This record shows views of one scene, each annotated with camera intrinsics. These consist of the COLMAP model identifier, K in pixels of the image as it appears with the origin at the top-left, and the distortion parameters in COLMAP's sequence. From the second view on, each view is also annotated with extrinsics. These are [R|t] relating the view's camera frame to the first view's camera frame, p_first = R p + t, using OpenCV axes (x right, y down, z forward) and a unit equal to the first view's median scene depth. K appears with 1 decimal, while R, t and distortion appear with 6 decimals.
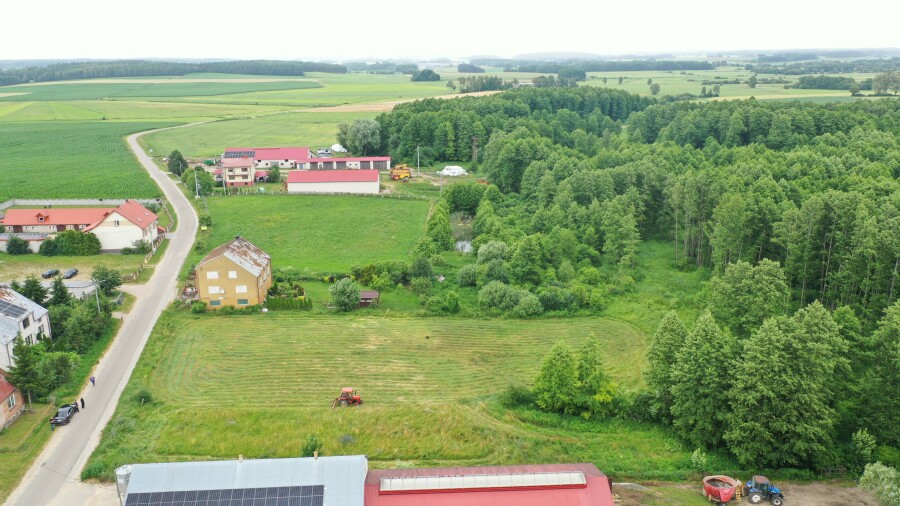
lens RADIAL K [[722.6, 0, 455.1], [0, 722.6, 253.8], [0, 0, 1]] dist [0.002011, 0.005146]
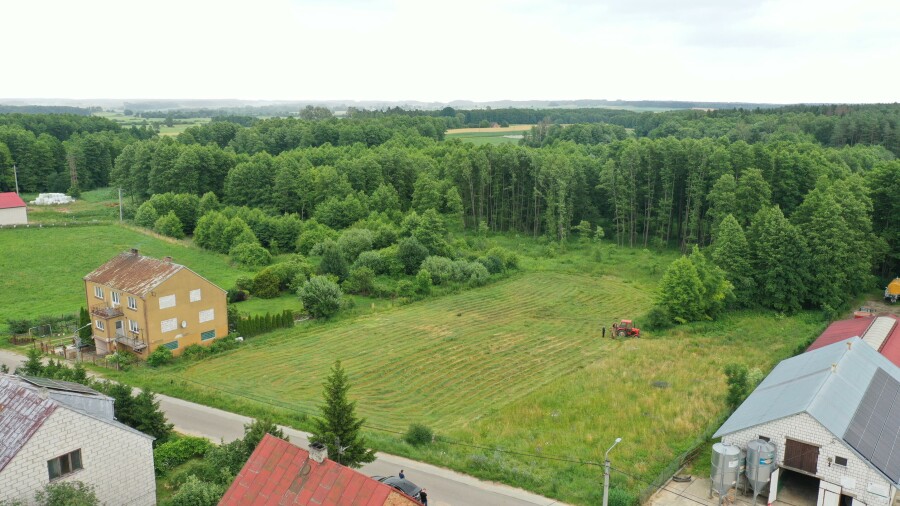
lens RADIAL K [[722.6, 0, 455.1], [0, 722.6, 253.8], [0, 0, 1]] dist [0.002011, 0.005146]
pose [[0.659523, -0.140517, 0.738434, -0.342855], [0.192270, 0.981228, 0.014994, 0.014840], [-0.726679, 0.132090, 0.674159, 0.209556]]
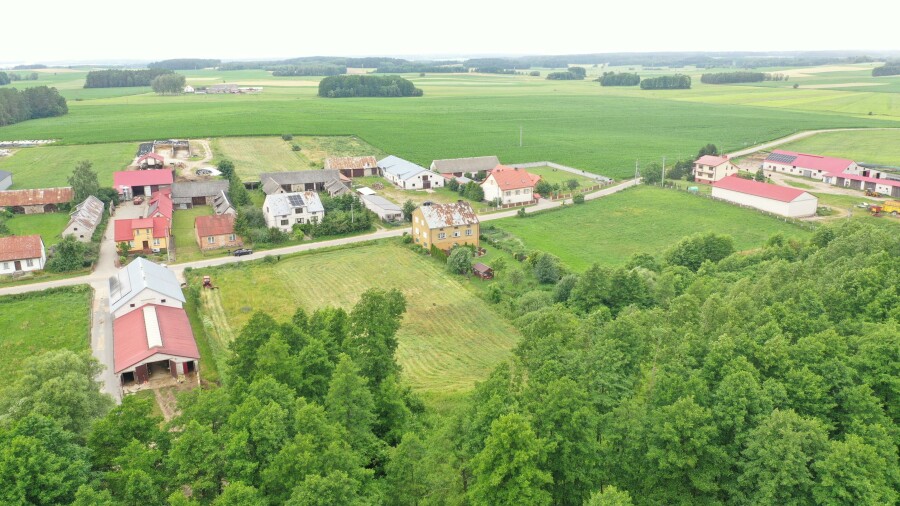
lens RADIAL K [[722.6, 0, 455.1], [0, 722.6, 253.8], [0, 0, 1]] dist [0.002011, 0.005146]
pose [[0.368664, 0.256346, -0.893517, 0.519899], [-0.242041, 0.954539, 0.173987, -0.091759], [0.897498, 0.152125, 0.413951, 0.270496]]
